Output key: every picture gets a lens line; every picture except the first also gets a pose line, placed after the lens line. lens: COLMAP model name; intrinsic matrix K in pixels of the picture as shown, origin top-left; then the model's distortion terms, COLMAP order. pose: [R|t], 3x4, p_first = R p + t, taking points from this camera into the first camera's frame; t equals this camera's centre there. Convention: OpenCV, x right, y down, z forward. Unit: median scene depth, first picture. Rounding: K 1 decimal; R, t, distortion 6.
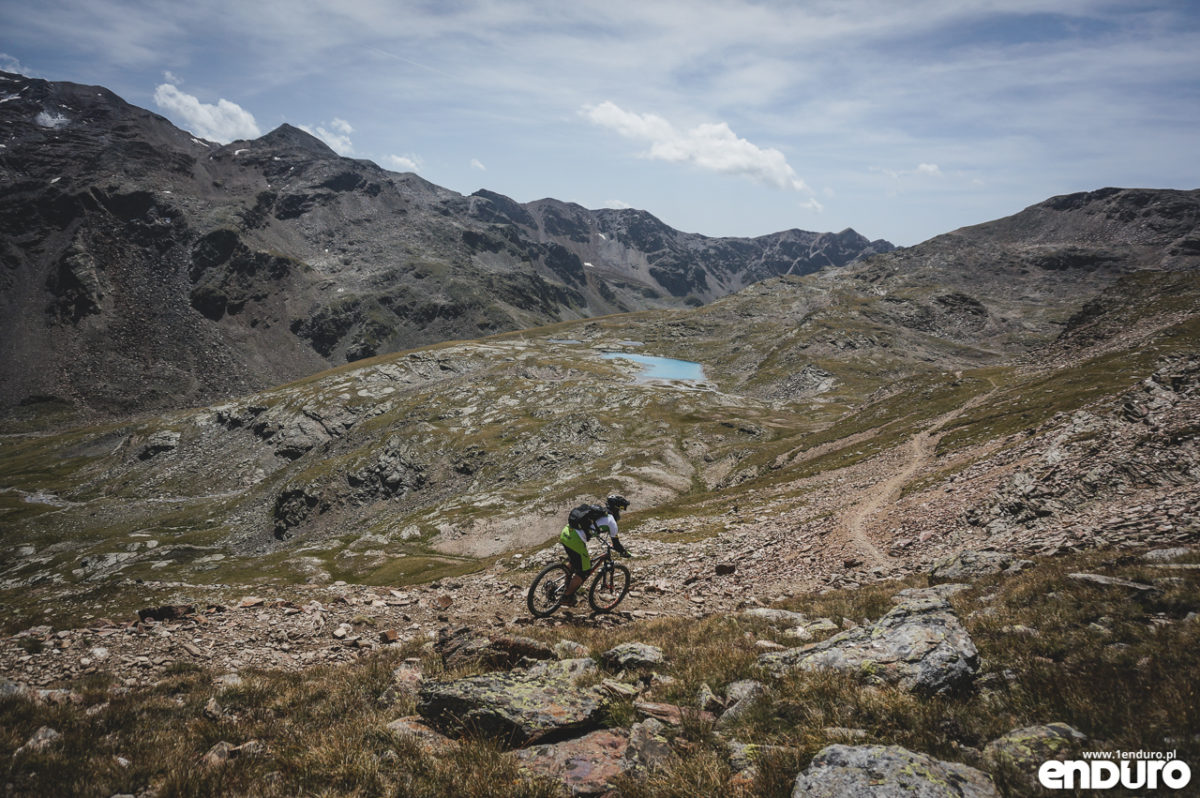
lens RADIAL K [[813.1, 0, 599.2], [0, 813.1, 398.8], [0, 0, 1]] dist [-0.012998, -0.004612]
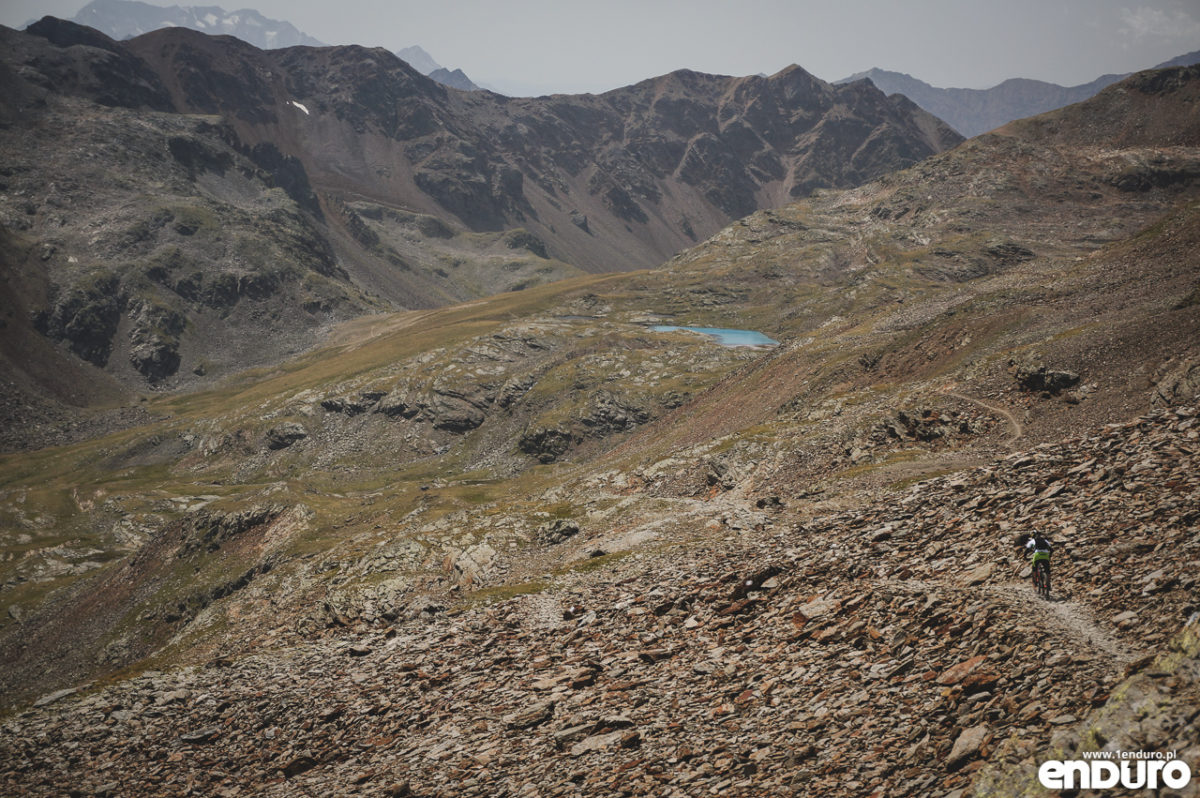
lens RADIAL K [[2601.5, 0, 599.6], [0, 2601.5, 396.9], [0, 0, 1]] dist [0.080632, 0.000000]
pose [[0.968412, -0.057038, 0.242743, -0.250054], [0.068348, 0.996921, -0.038422, 0.042632], [-0.239804, 0.053800, 0.969329, -0.593747]]
